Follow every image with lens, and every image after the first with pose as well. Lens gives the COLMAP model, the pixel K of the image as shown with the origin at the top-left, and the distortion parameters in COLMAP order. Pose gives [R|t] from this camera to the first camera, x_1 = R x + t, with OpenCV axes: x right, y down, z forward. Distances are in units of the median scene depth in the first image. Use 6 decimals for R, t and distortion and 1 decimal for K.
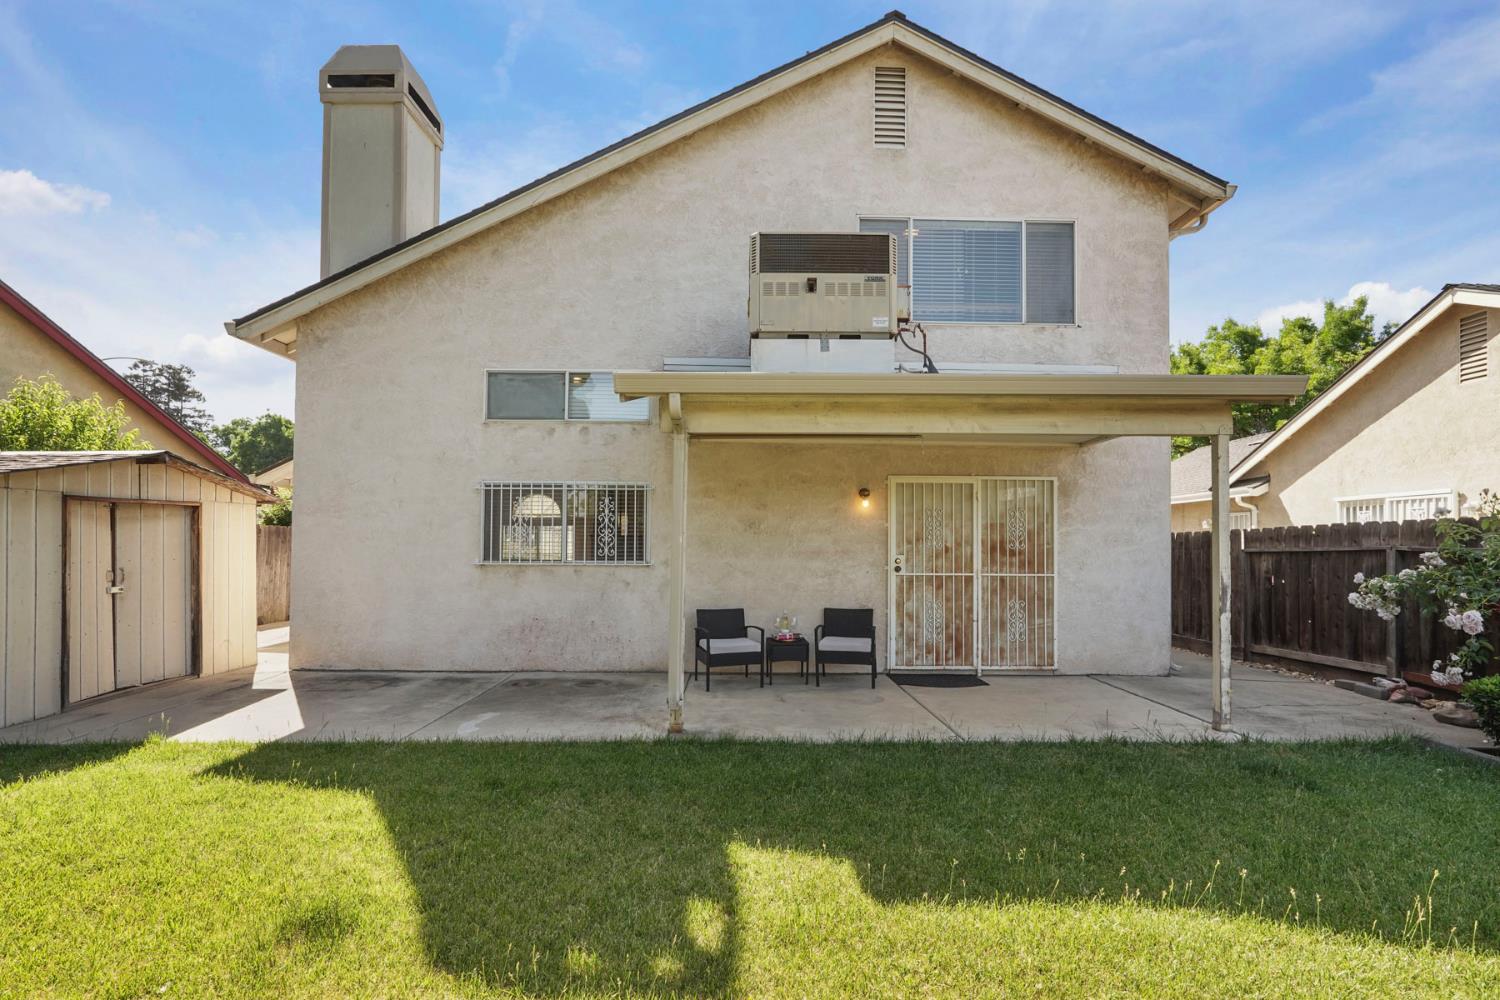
lens RADIAL K [[670.1, 0, 760.4], [0, 670.1, 532.2], [0, 0, 1]] dist [-0.007123, 0.000033]
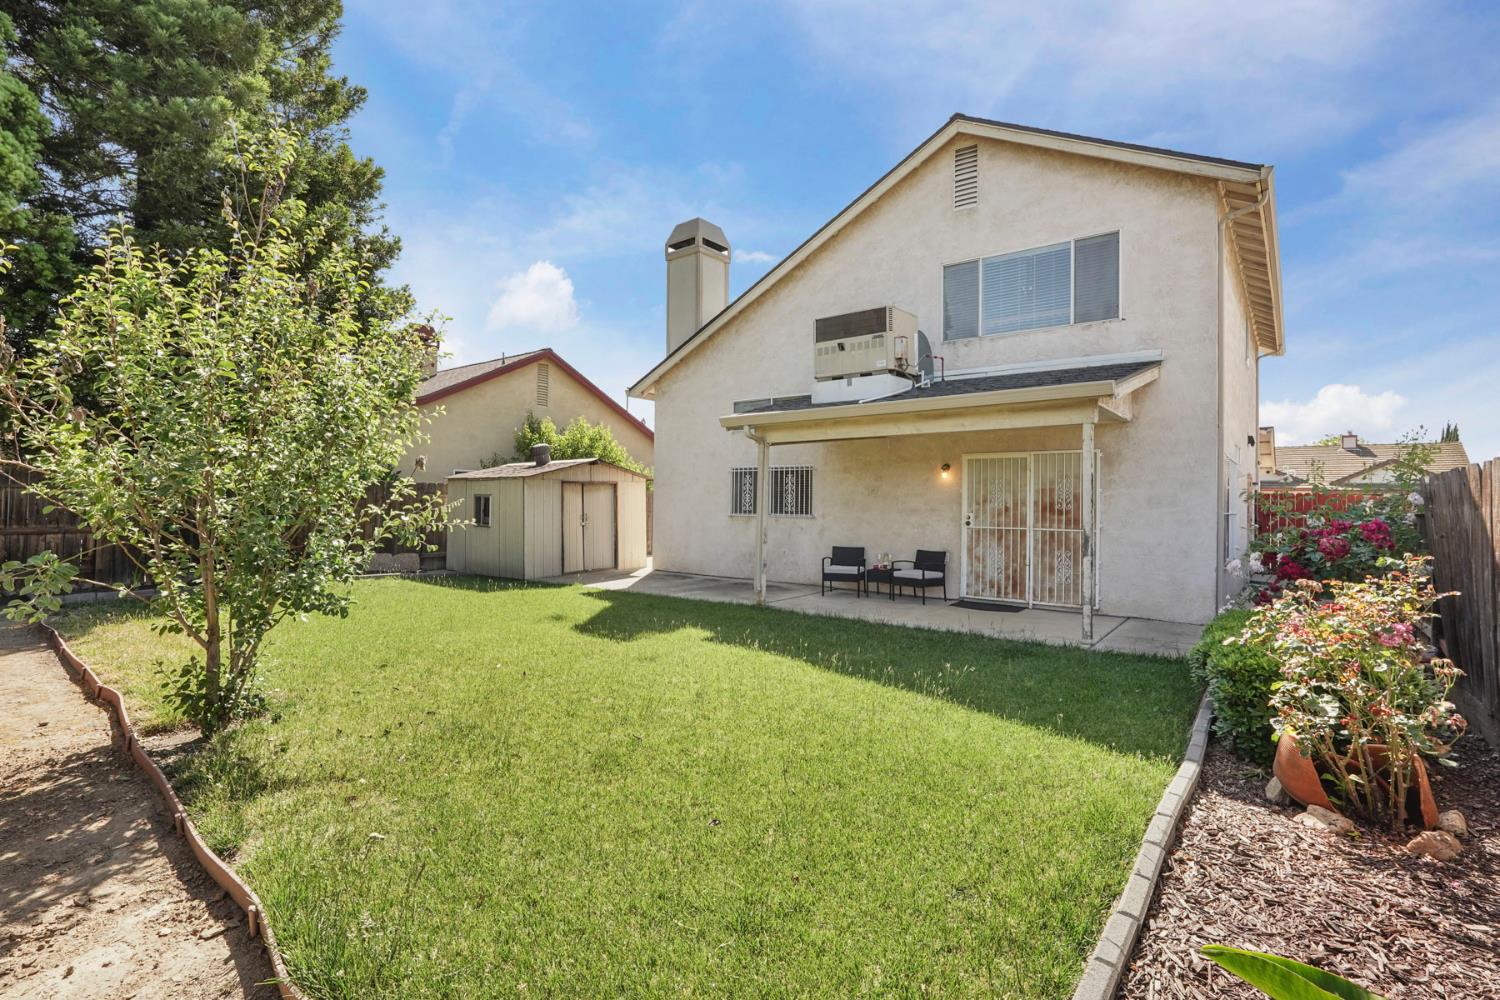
lens RADIAL K [[707.3, 0, 750.0], [0, 707.3, 500.0], [0, 0, 1]] dist [-0.001216, -0.000014]
pose [[0.782282, 0.000669, -0.622924, 0.745455], [0.004454, 0.999968, 0.006668, -0.003129], [0.622909, -0.007991, 0.782254, -0.382411]]
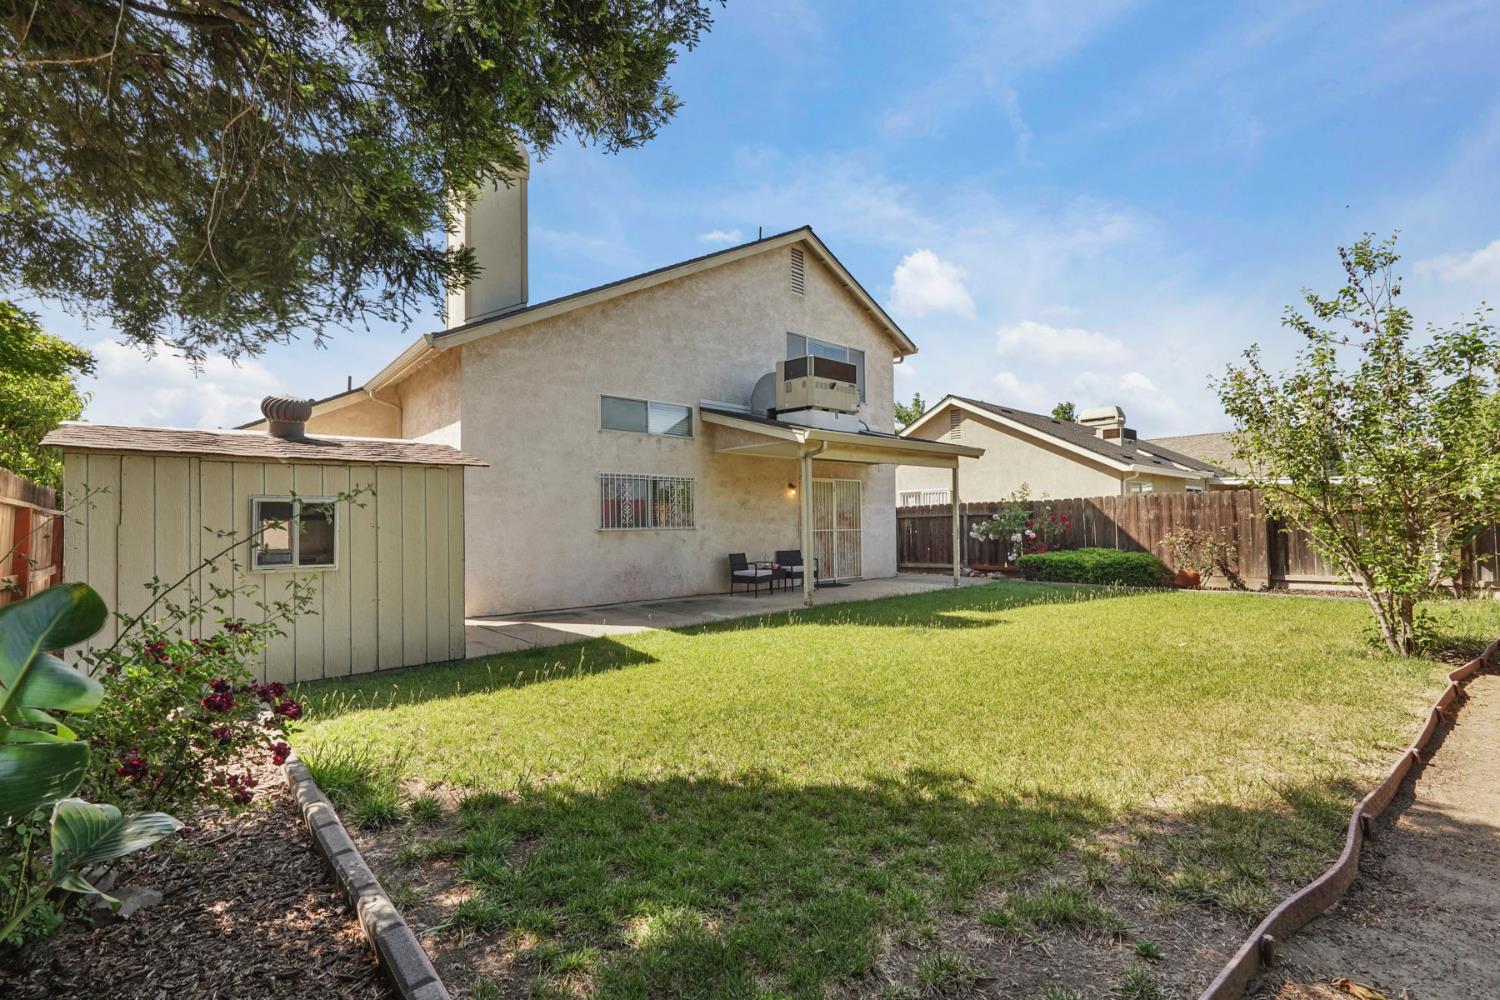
lens RADIAL K [[666.6, 0, 754.0], [0, 666.6, 510.9], [0, 0, 1]] dist [0.001857, 0.000679]
pose [[0.756511, -0.002791, 0.653975, -1.091677], [0.005897, 0.999979, -0.002554, 0.012489], [-0.653954, 0.005788, 0.756512, -0.286205]]
